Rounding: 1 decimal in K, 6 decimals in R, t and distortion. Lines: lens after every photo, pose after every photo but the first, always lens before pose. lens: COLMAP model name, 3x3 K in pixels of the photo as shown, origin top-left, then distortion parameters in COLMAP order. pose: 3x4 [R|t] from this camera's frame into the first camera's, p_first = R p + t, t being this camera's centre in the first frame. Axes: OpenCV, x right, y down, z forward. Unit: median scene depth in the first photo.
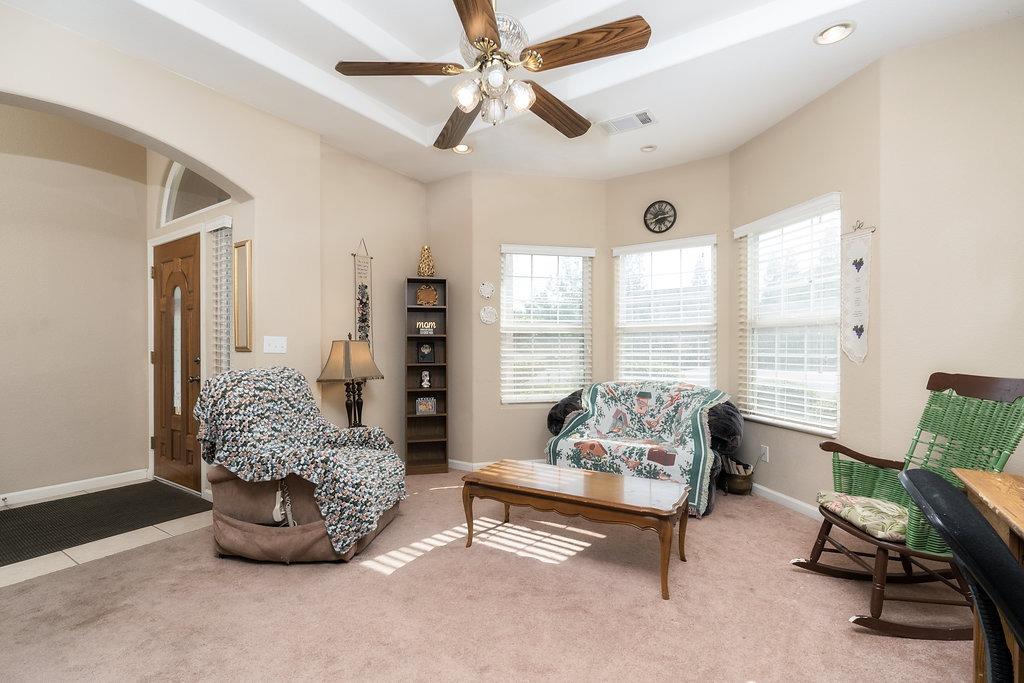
lens RADIAL K [[470.4, 0, 506.8], [0, 470.4, 343.9], [0, 0, 1]] dist [-0.005262, -0.000157]
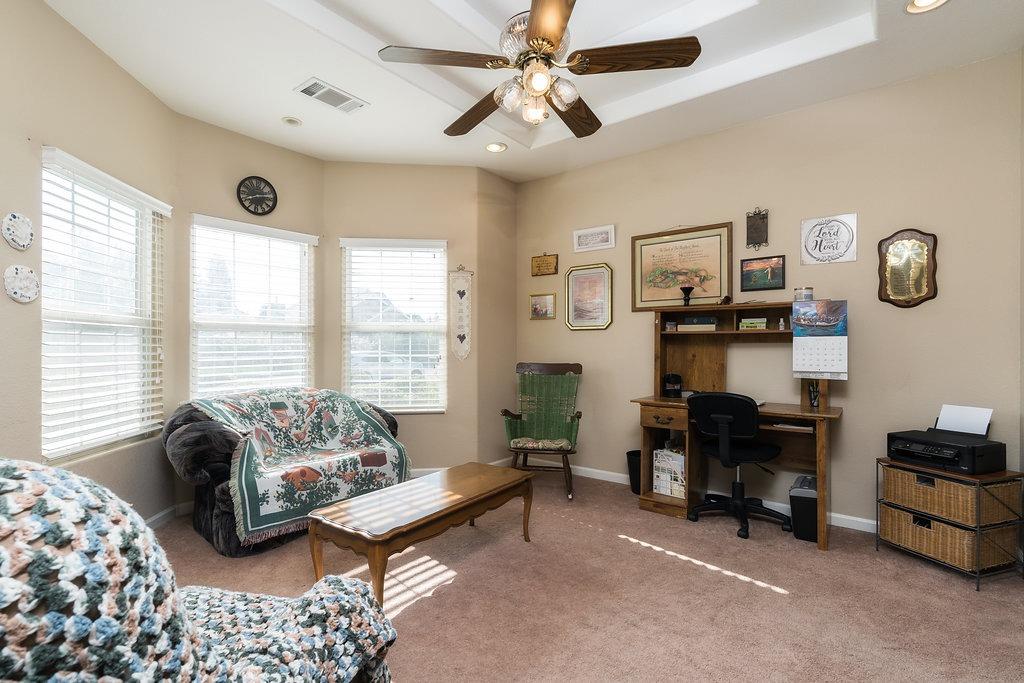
lens RADIAL K [[470.4, 0, 507.0], [0, 470.4, 345.3], [0, 0, 1]] dist [-0.005262, -0.000157]
pose [[0.074504, 0.006994, 0.997196, -0.539039], [-0.005520, 0.999963, -0.006601, 0.002884], [-0.997205, -0.005013, 0.074539, 0.540497]]
